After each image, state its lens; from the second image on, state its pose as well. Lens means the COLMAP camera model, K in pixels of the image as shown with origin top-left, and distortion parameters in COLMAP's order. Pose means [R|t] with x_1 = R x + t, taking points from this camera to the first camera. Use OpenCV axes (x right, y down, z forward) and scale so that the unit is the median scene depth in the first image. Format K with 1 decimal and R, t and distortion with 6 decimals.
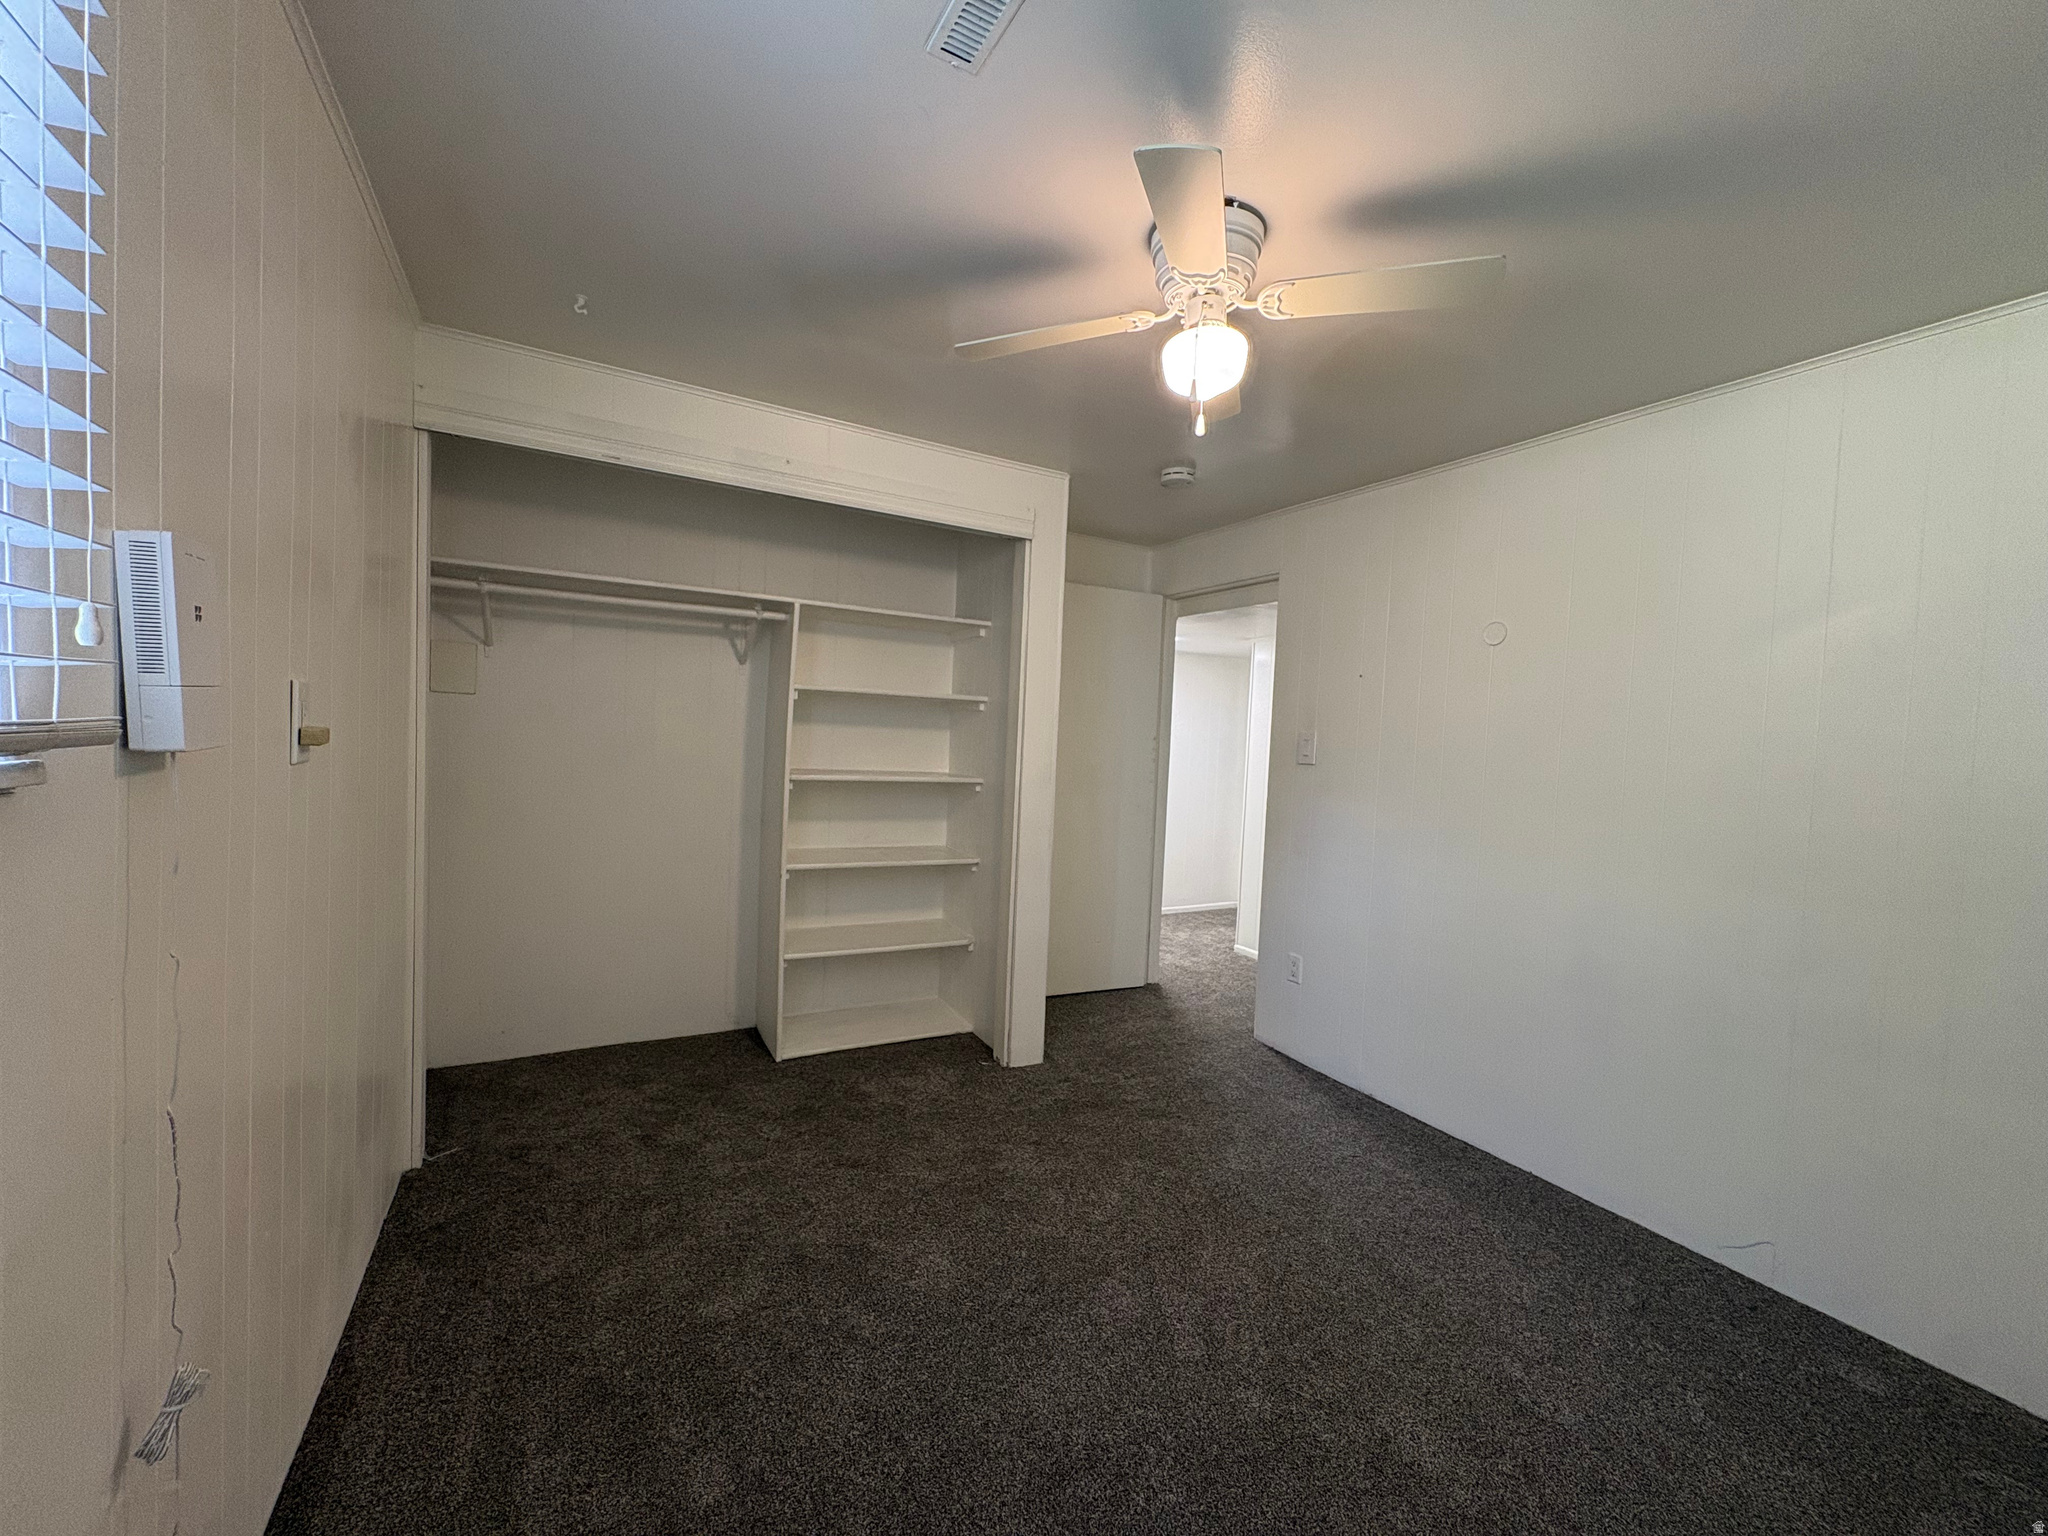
lens RADIAL K [[813.0, 0, 1024.0], [0, 813.0, 768.0], [0, 0, 1]] dist [-0.001241, 0.000100]
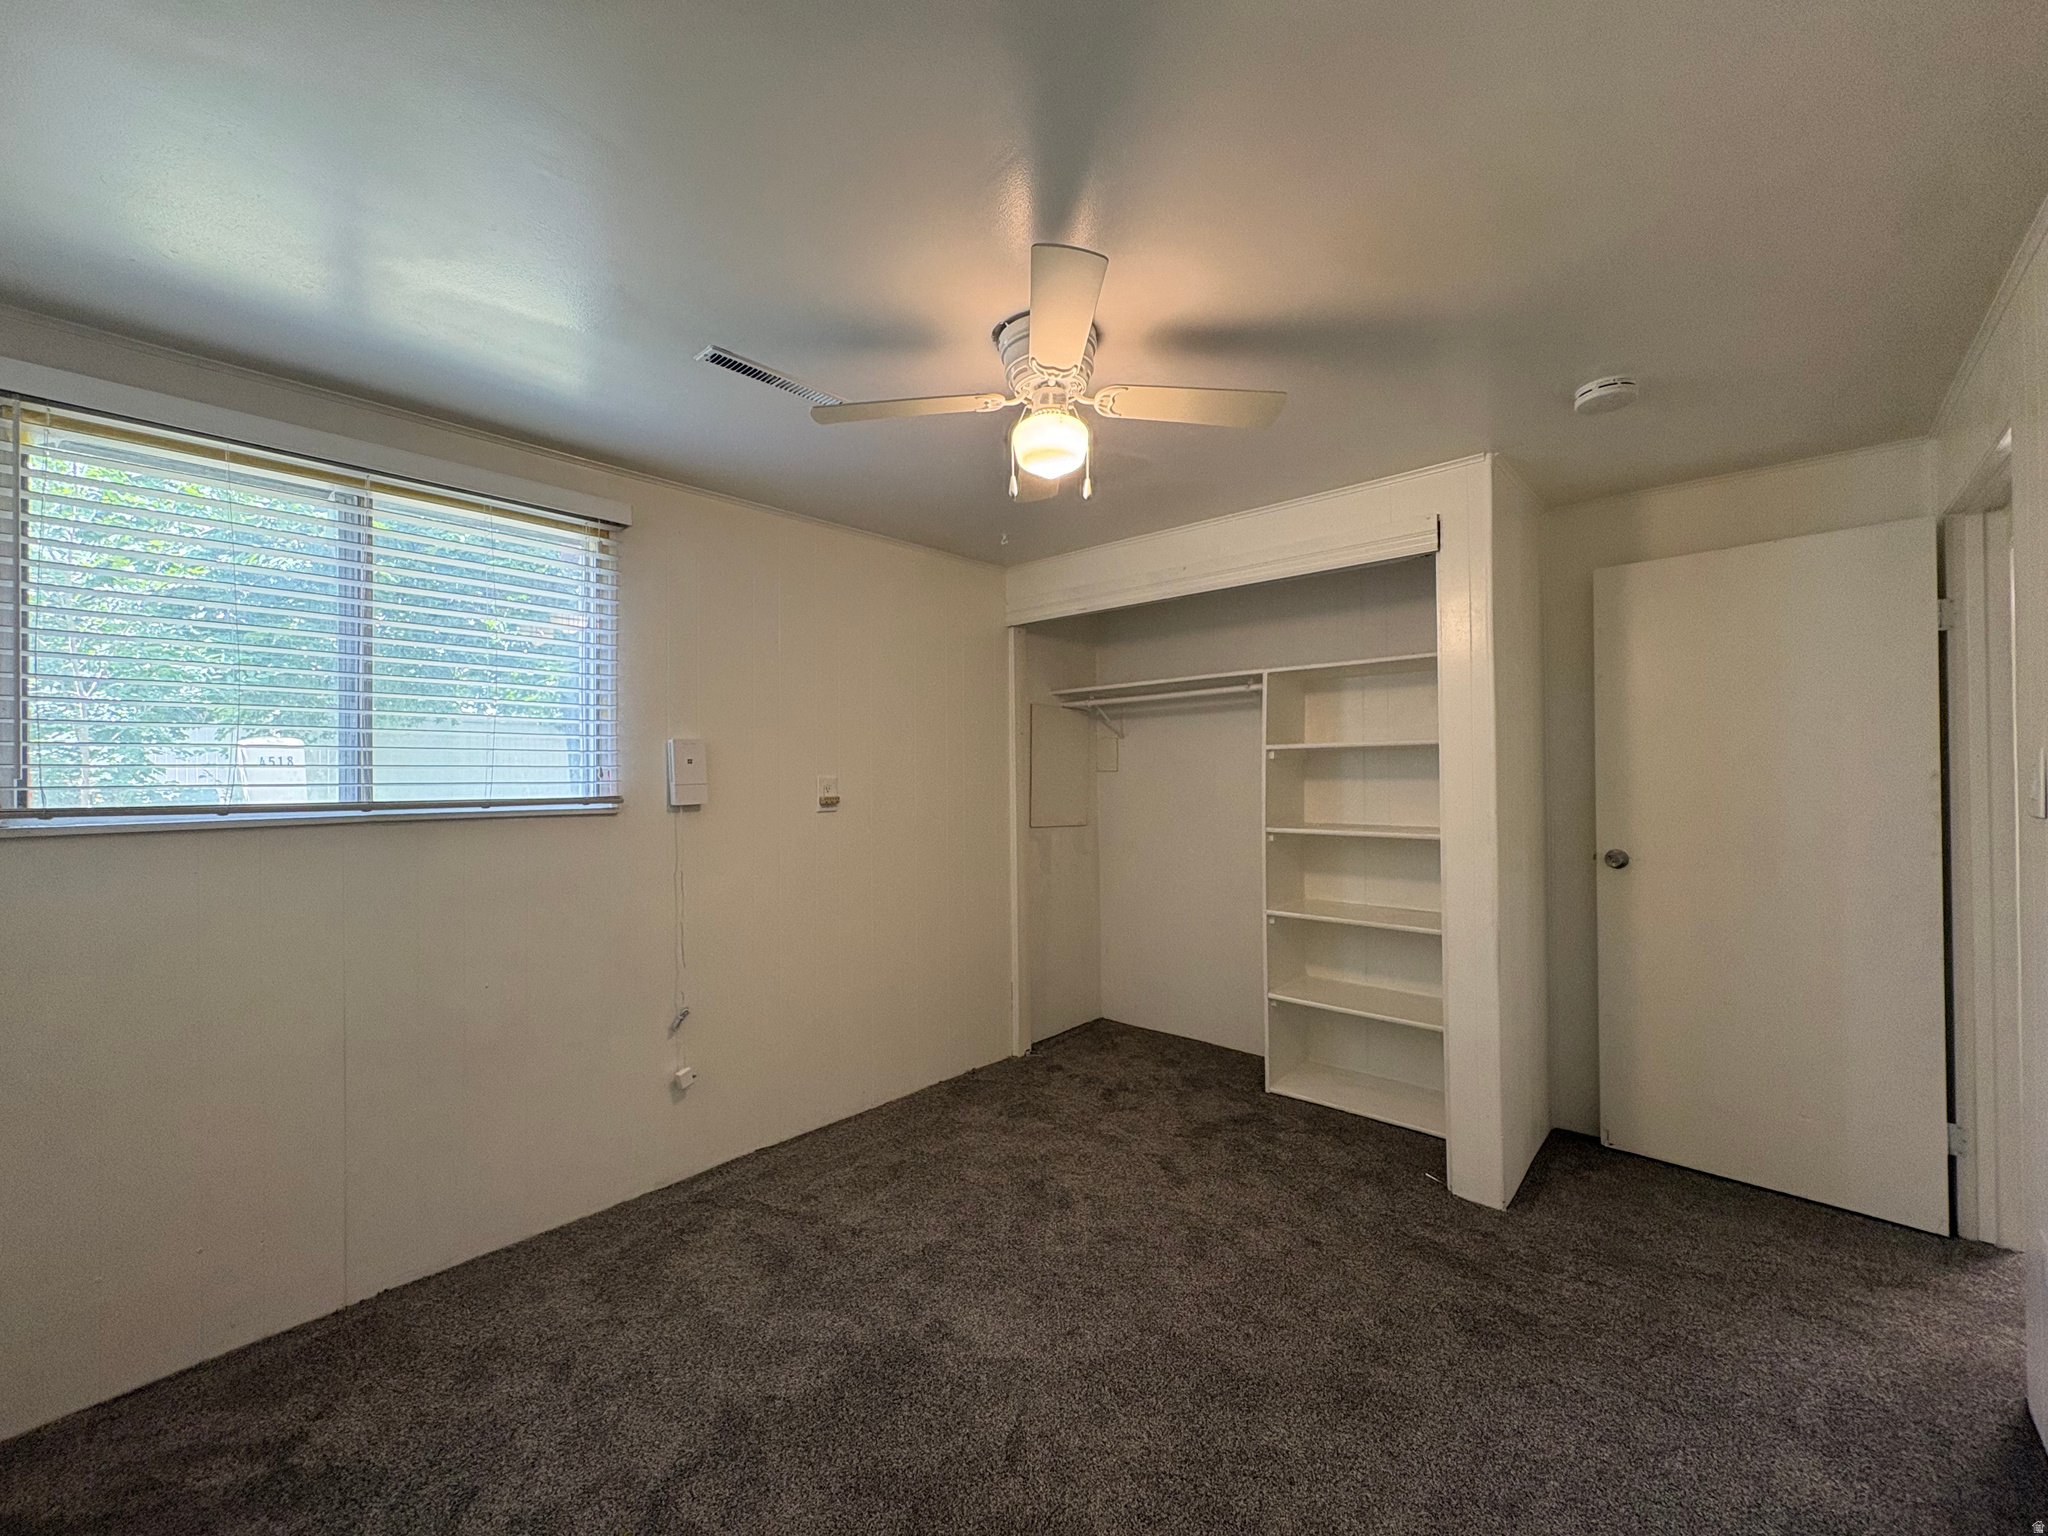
lens RADIAL K [[813.0, 0, 1024.0], [0, 813.0, 768.0], [0, 0, 1]] dist [-0.001241, 0.000100]
pose [[0.324344, -0.060428, -0.944007, 0.655268], [-0.015191, 0.997496, -0.069071, 0.009021], [0.945817, 0.036743, 0.322614, 0.331850]]
